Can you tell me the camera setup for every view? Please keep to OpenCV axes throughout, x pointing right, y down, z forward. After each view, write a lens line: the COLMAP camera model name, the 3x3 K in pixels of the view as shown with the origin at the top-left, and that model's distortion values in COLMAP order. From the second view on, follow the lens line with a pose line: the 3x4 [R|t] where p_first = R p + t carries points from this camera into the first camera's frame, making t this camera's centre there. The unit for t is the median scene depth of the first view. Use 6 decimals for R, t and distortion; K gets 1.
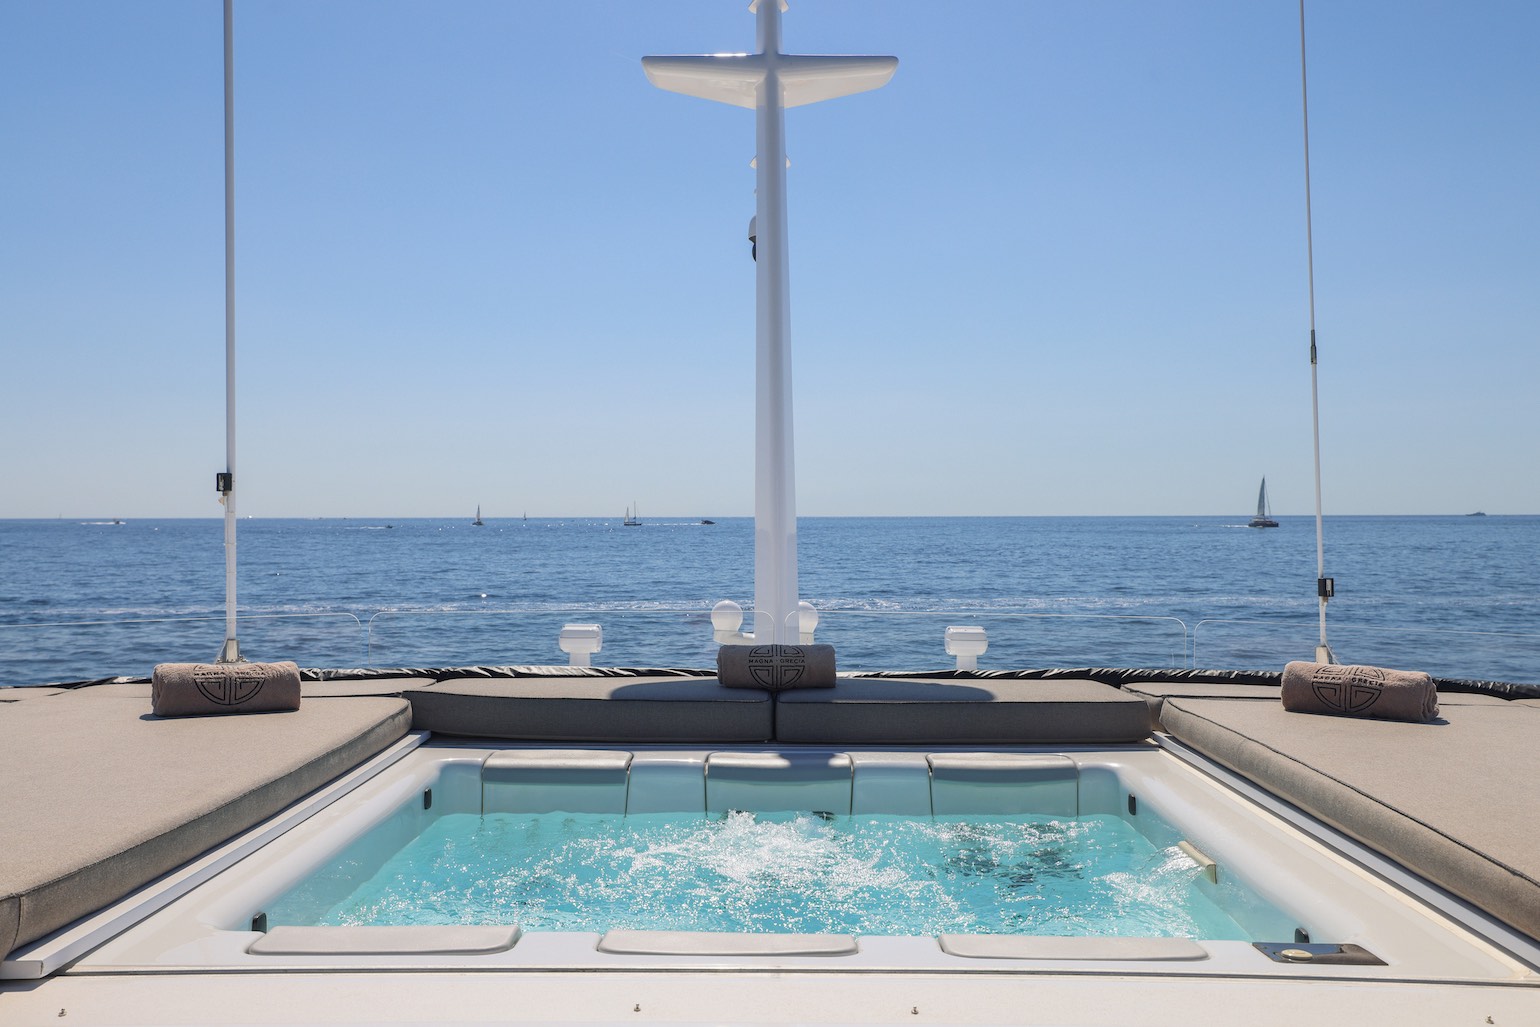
lens RADIAL K [[1554.9, 0, 770.0], [0, 1554.9, 513.5], [0, 0, 1]] dist [-0.001035, -0.000524]
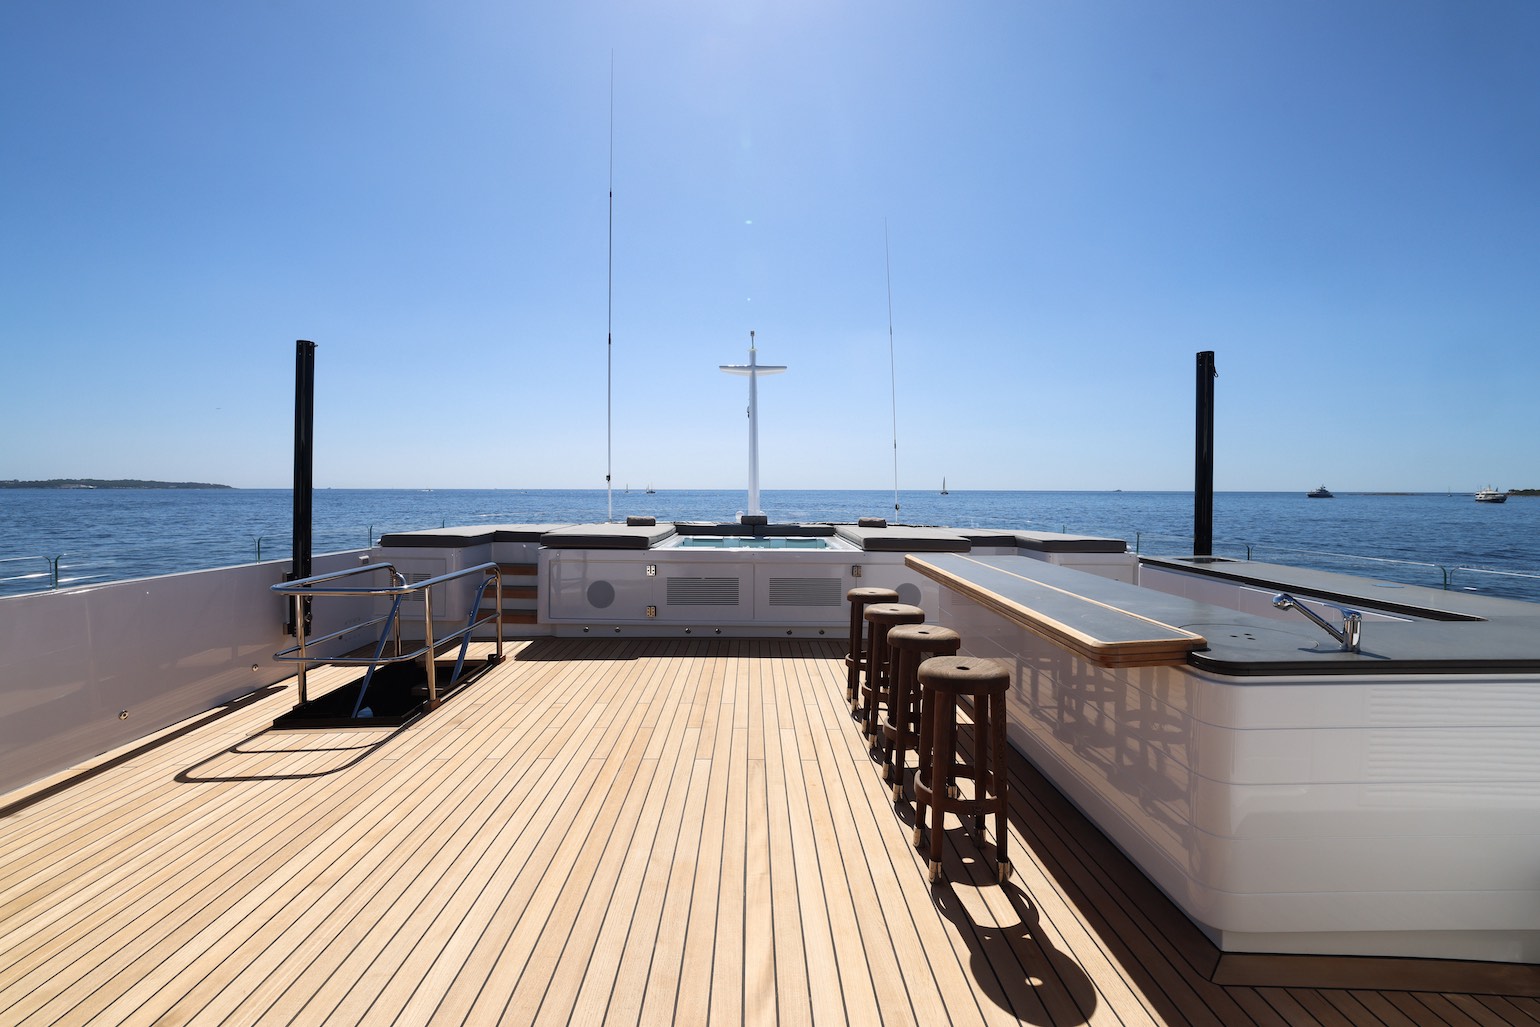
lens RADIAL K [[663.9, 0, 770.9], [0, 663.9, 488.7], [0, 0, 1]] dist [-0.000015, -0.000002]
pose [[0.999655, 0.002906, 0.026100, 0.002762], [-0.002825, 0.999991, -0.003164, 0.011310], [-0.026109, 0.003090, 0.999654, -0.872488]]
